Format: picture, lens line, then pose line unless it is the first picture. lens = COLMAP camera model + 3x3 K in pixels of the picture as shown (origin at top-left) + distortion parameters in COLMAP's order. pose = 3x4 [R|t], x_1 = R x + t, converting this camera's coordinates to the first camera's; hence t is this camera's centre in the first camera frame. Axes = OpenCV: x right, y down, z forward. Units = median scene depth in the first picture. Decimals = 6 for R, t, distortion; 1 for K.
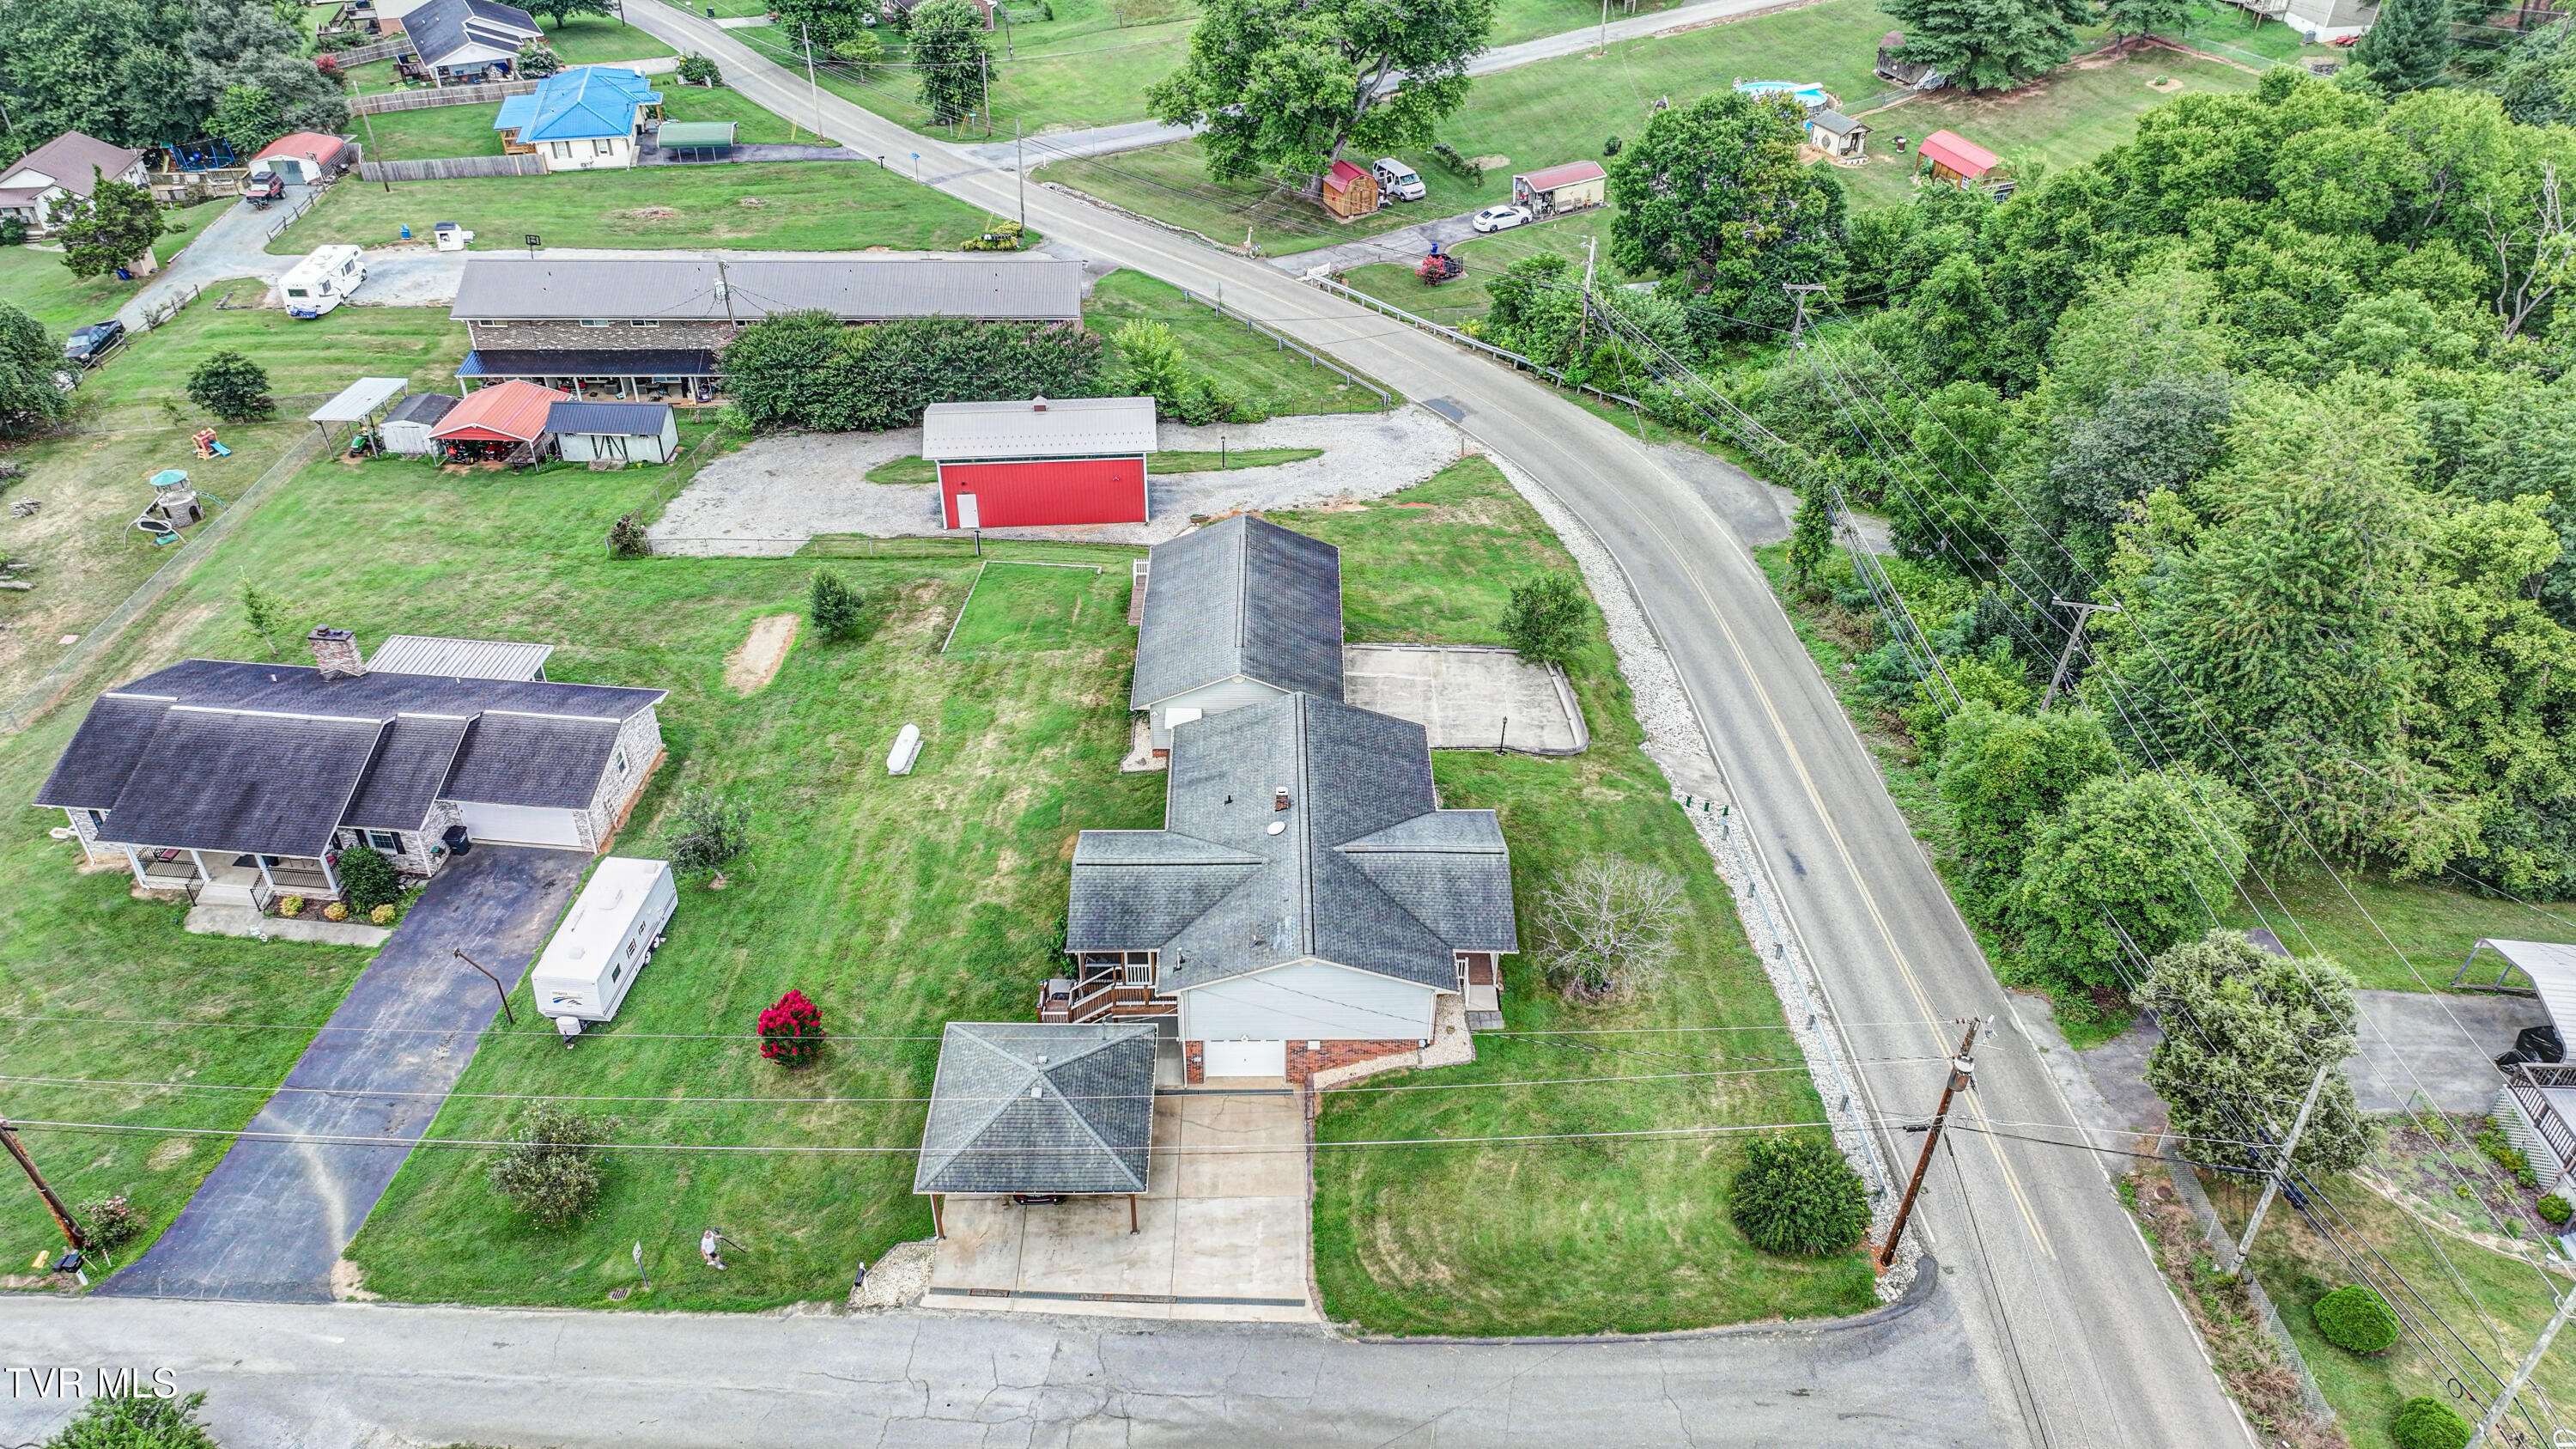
lens RADIAL K [[1799.6, 0, 1294.6], [0, 1799.6, 726.6], [0, 0, 1]] dist [0.002140, 0.014644]
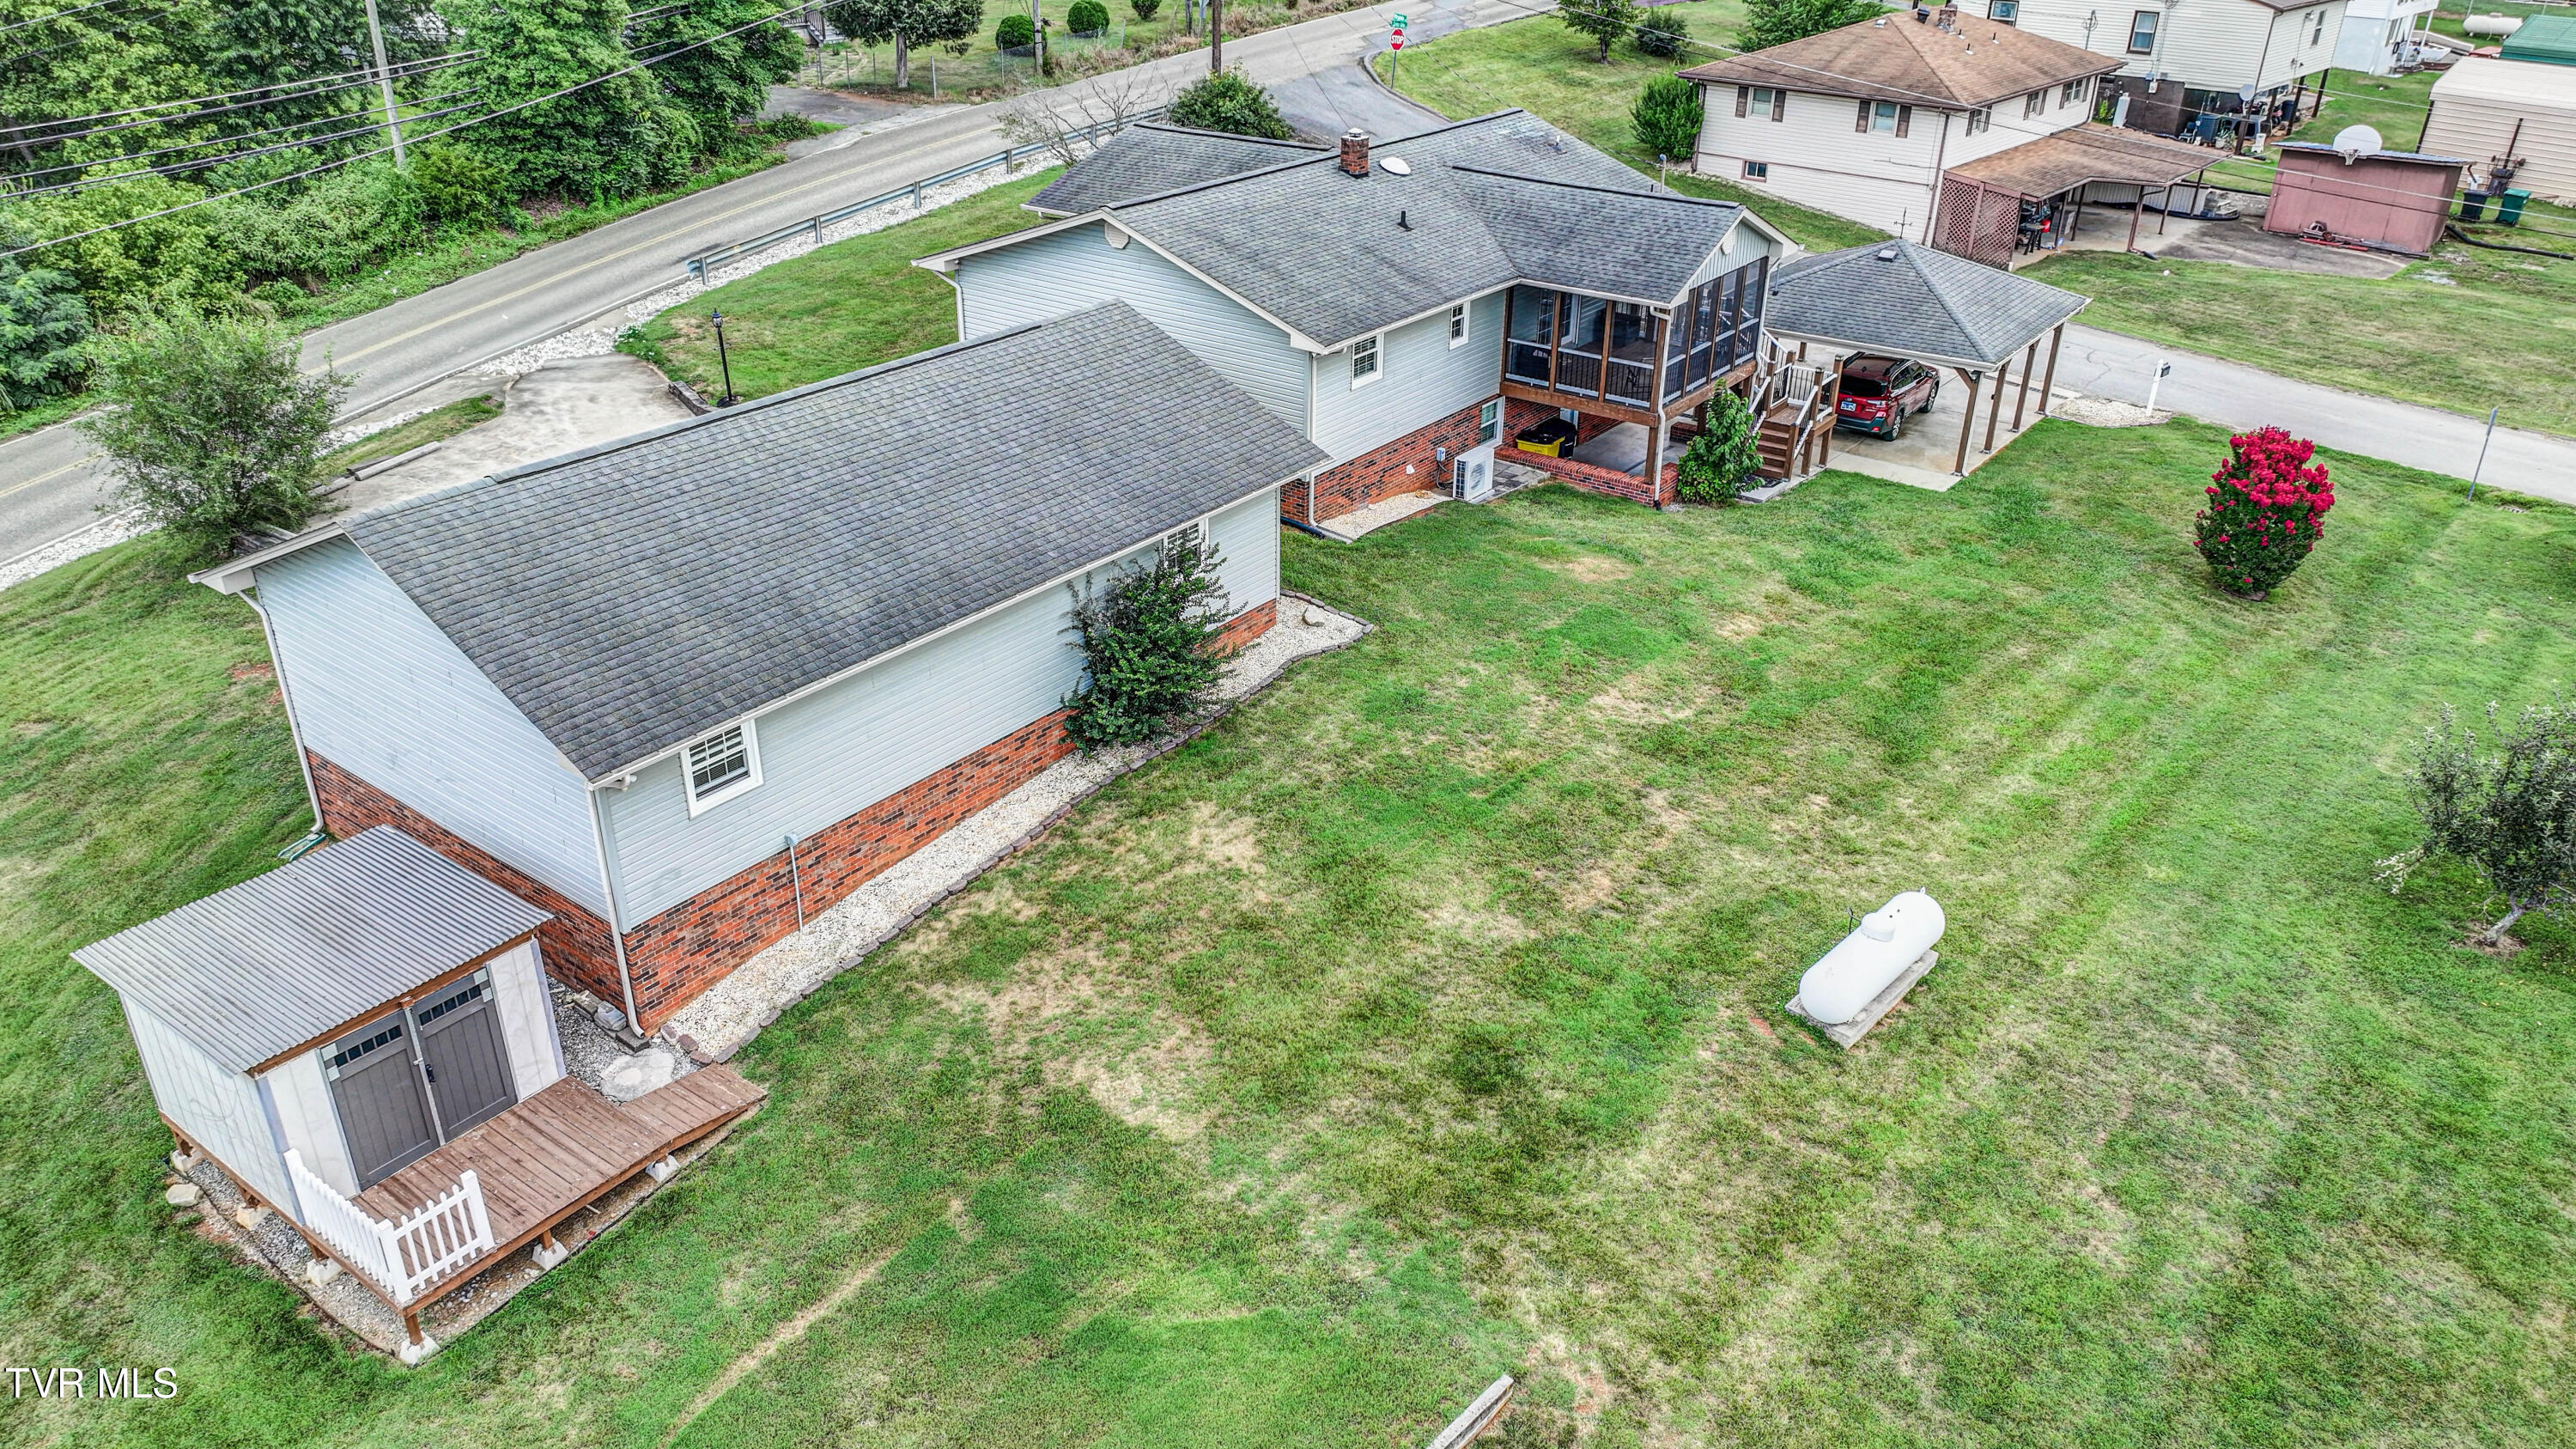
lens RADIAL K [[1799.6, 0, 1294.1], [0, 1799.6, 731.3], [0, 0, 1]] dist [0.002140, 0.014644]
pose [[-0.796518, -0.297071, 0.526600, -0.225166], [0.340657, 0.499059, 0.796802, -0.213916], [-0.499512, 0.814057, -0.296310, 0.870827]]
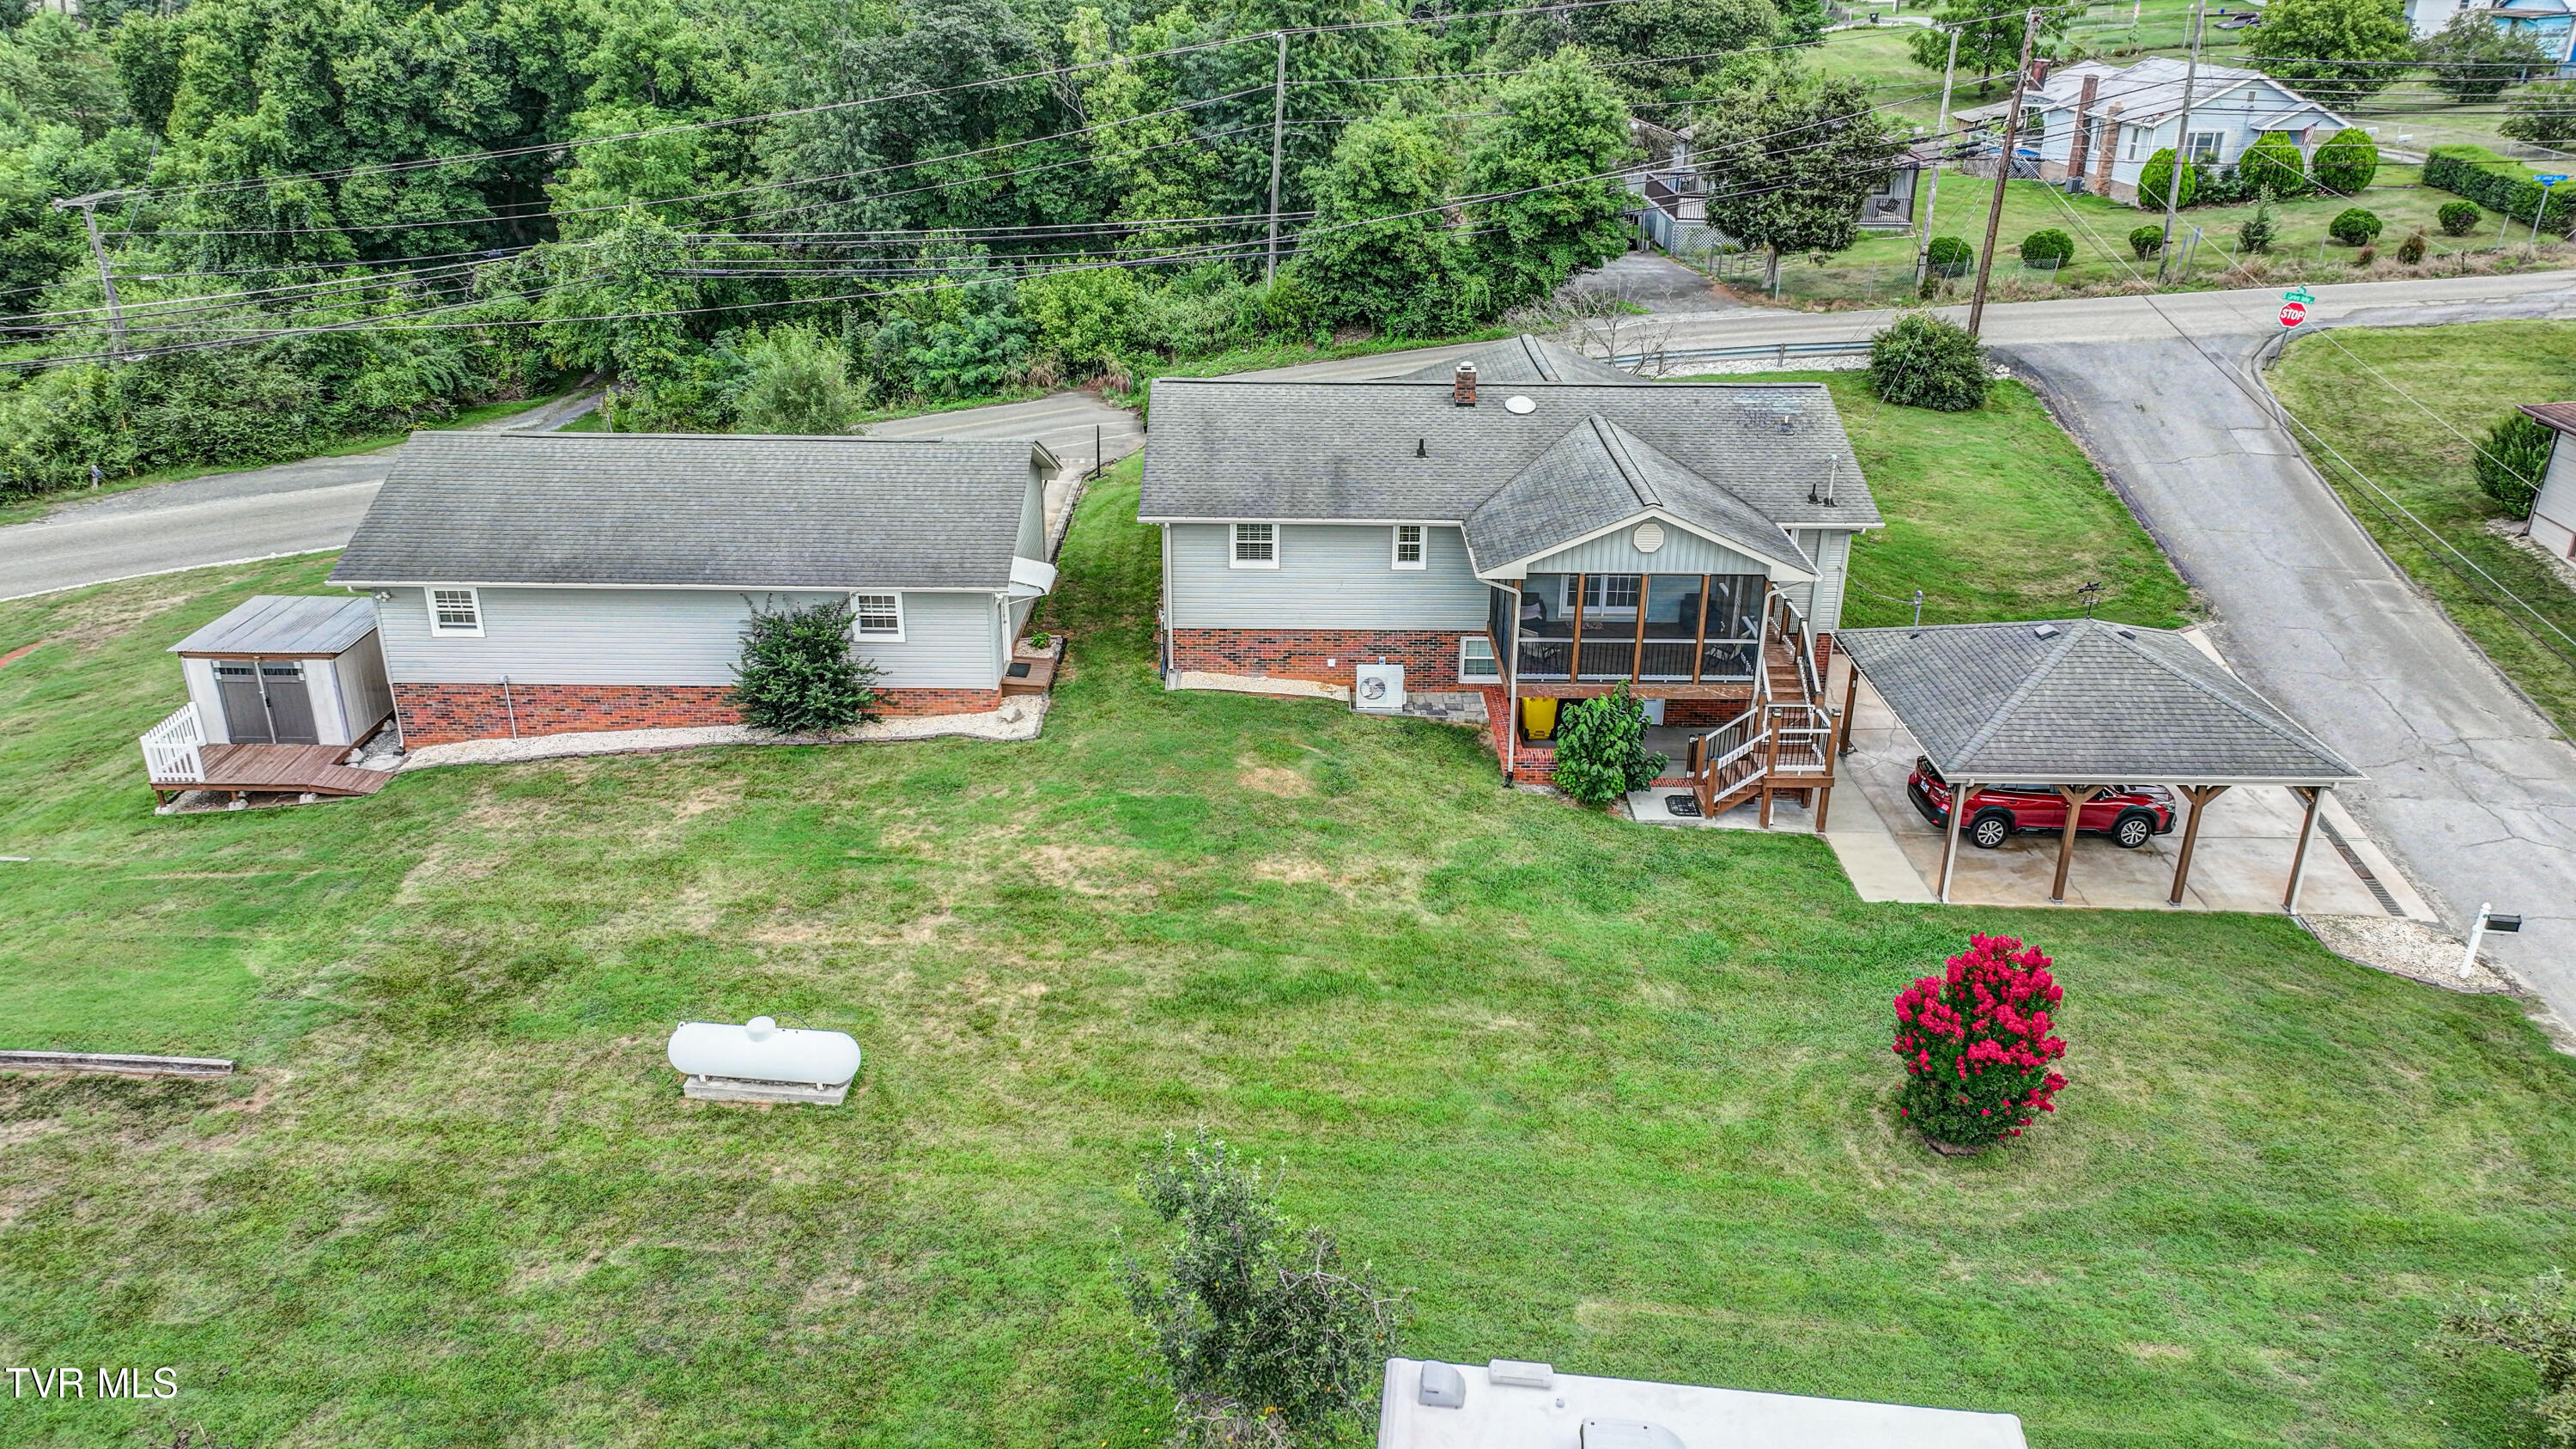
lens RADIAL K [[1799.6, 0, 1292.5], [0, 1799.6, 725.1], [0, 0, 1]] dist [0.002140, 0.014644]
pose [[0.009789, -0.408912, 0.912521, -0.398548], [0.581972, 0.744417, 0.327339, -0.070060], [-0.813150, 0.527858, 0.245263, 0.631273]]
